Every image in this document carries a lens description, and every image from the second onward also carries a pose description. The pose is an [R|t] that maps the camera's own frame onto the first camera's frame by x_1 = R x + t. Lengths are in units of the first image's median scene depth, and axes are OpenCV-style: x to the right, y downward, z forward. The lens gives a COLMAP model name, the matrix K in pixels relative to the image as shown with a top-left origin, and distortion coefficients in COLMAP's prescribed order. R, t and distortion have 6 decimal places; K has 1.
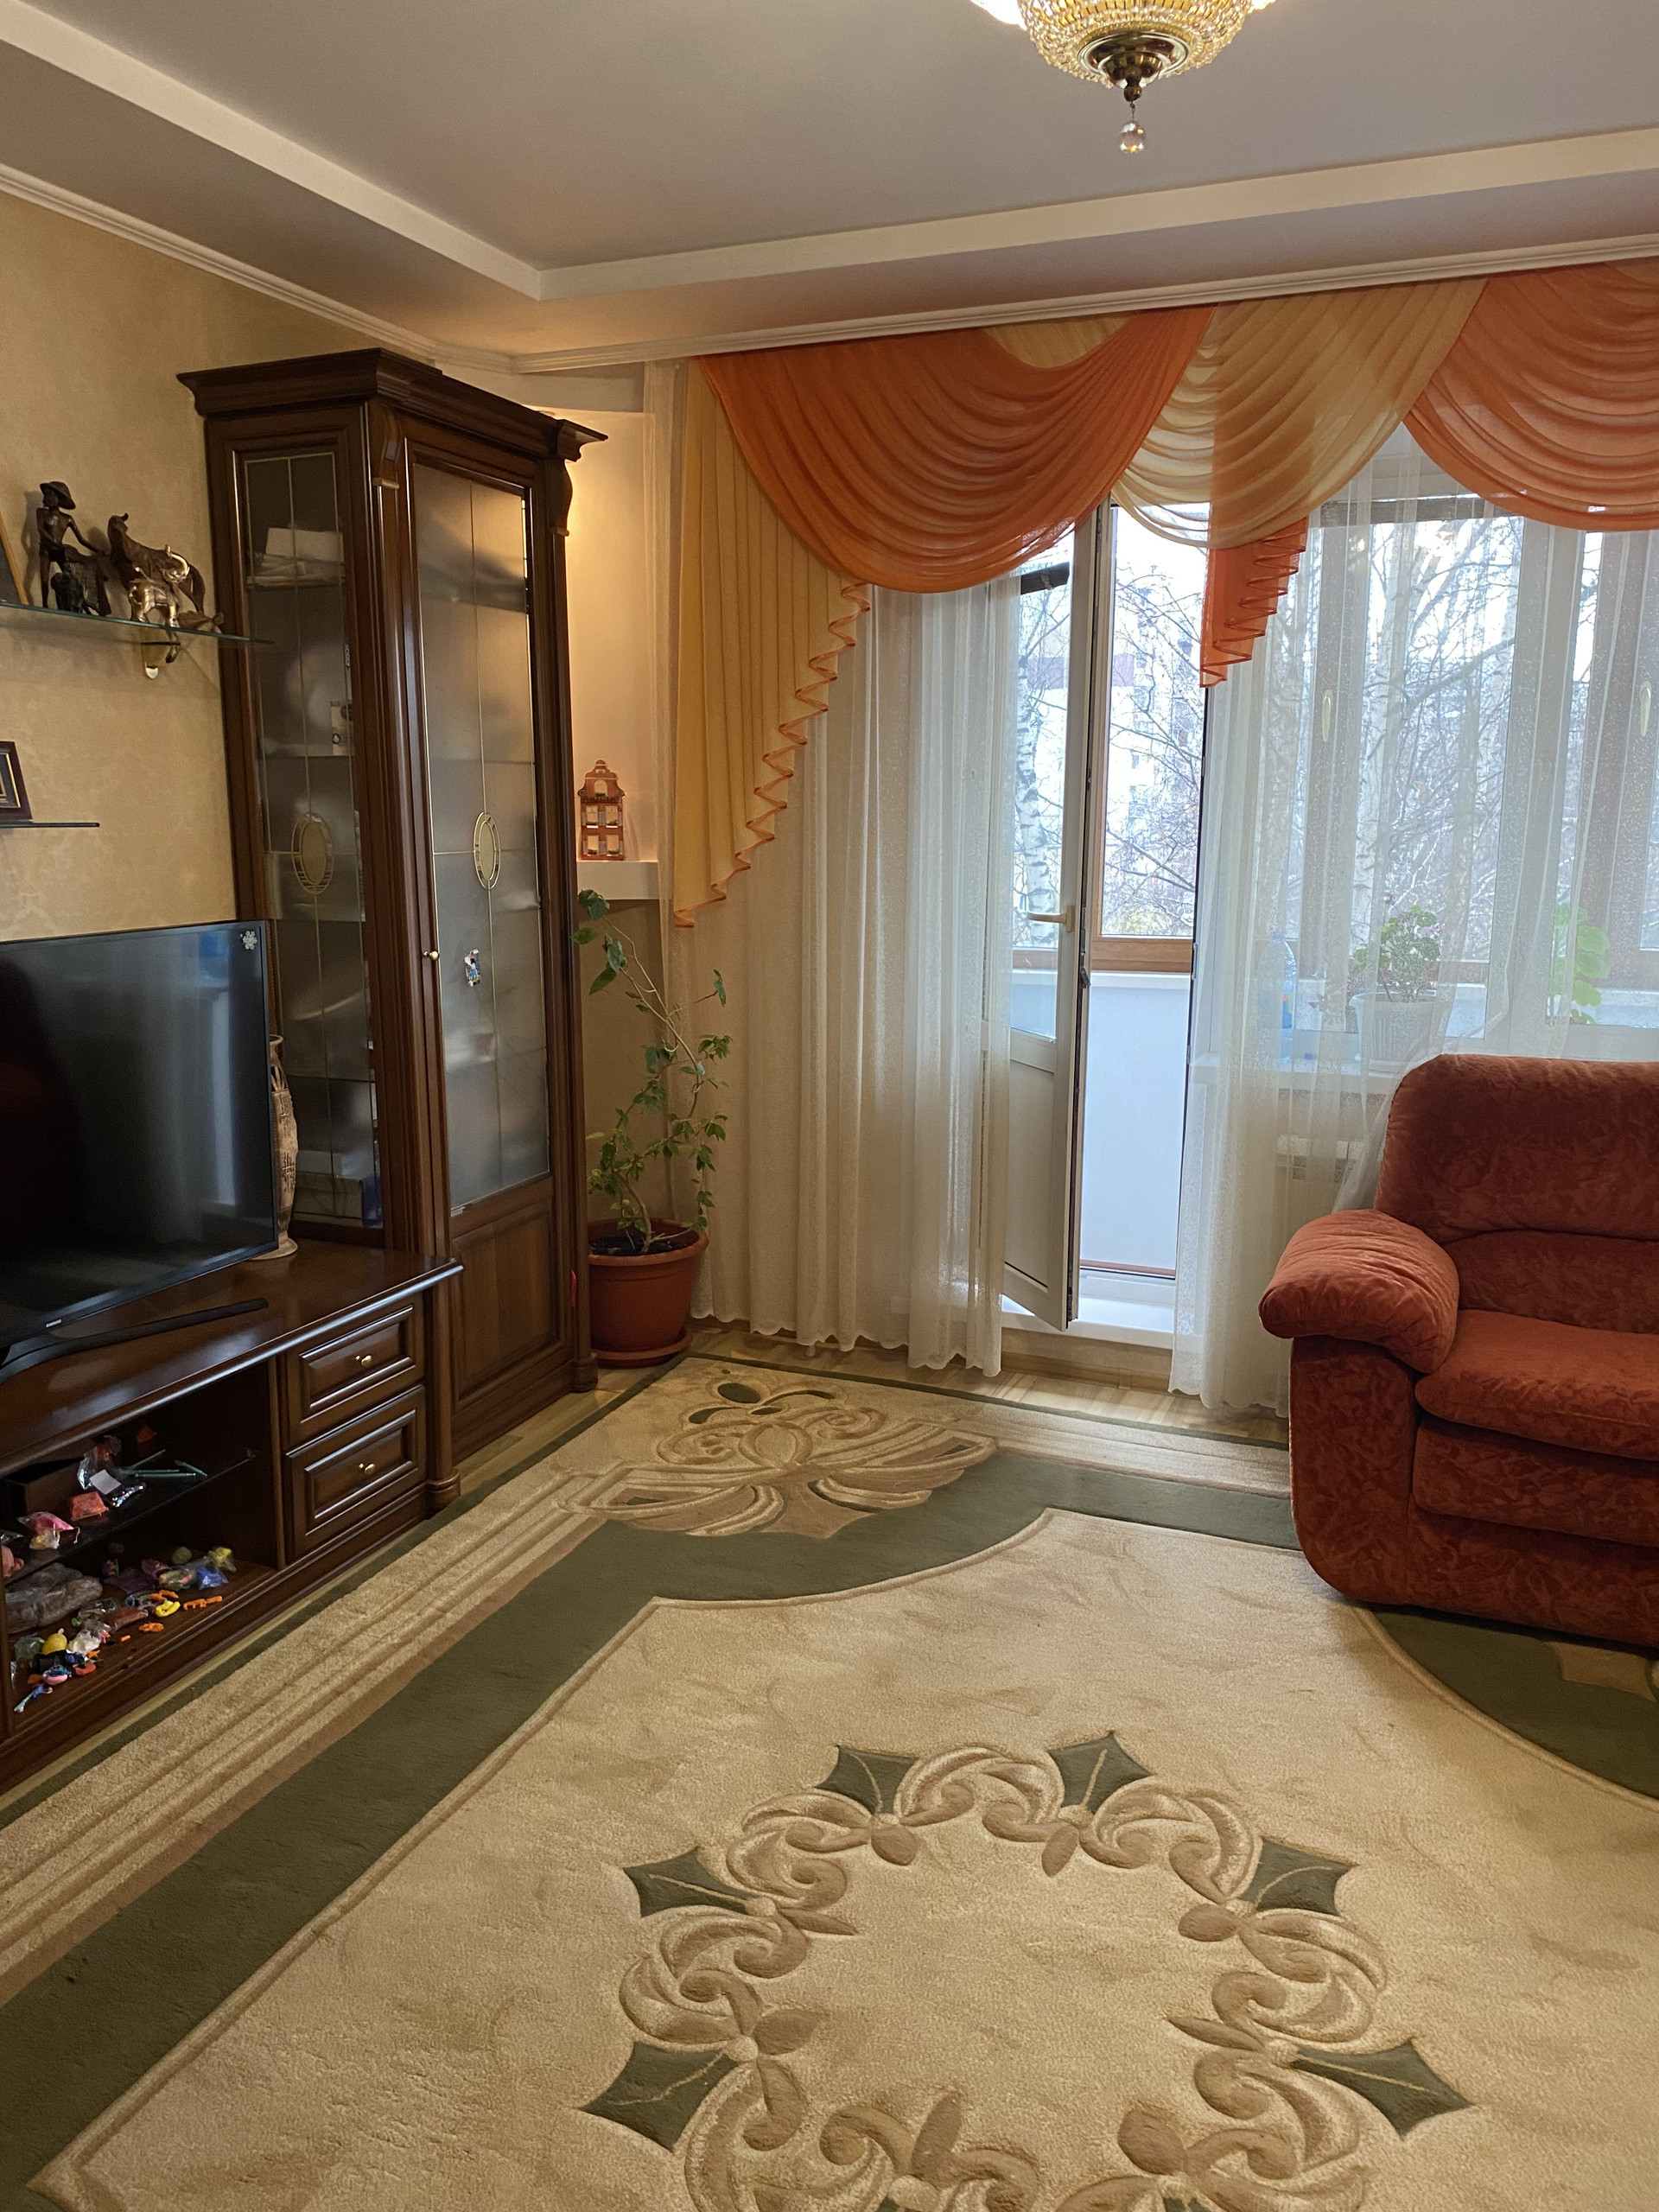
lens RADIAL K [[1656.4, 0, 839.9], [0, 1656.4, 1095.3], [0, 0, 1]] dist [0.005698, -0.004220]
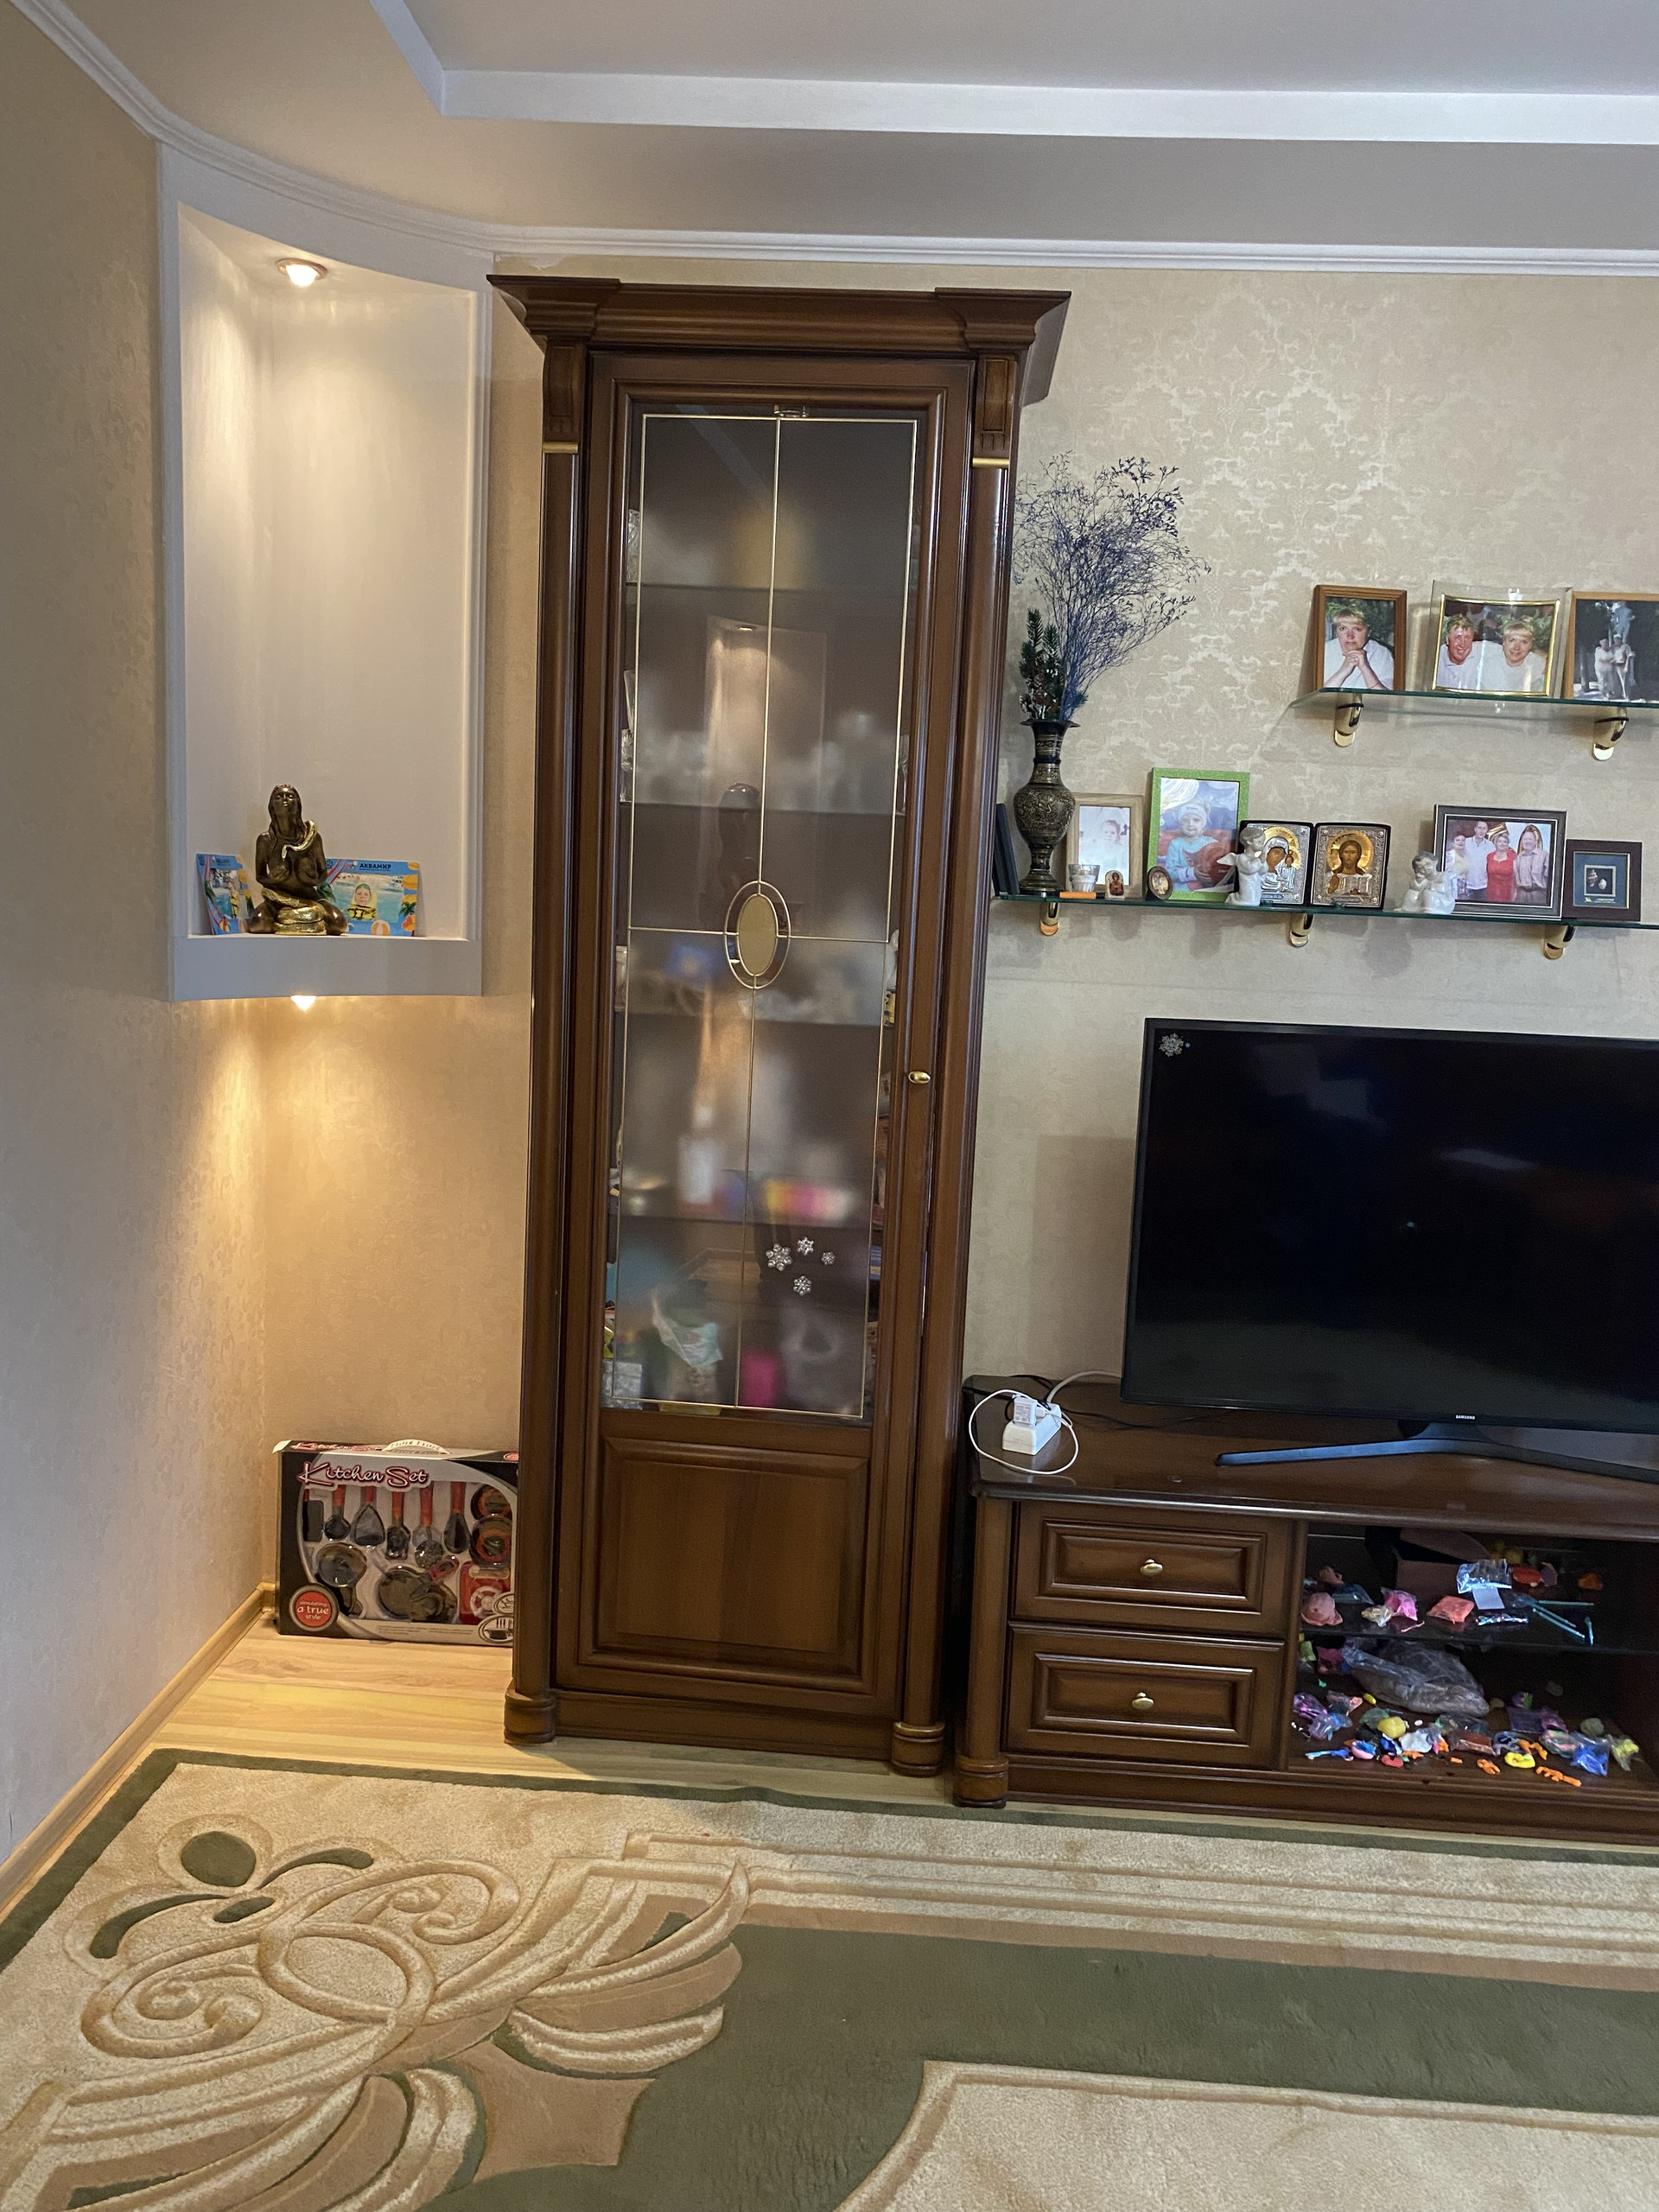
lens RADIAL K [[1656.4, 0, 834.0], [0, 1656.4, 1105.7], [0, 0, 1]] dist [0.005698, -0.004220]
pose [[0.327690, 0.126226, -0.936315, 0.306343], [-0.204157, 0.977081, 0.060271, -0.026220], [0.922464, 0.171405, 0.345949, 0.281645]]
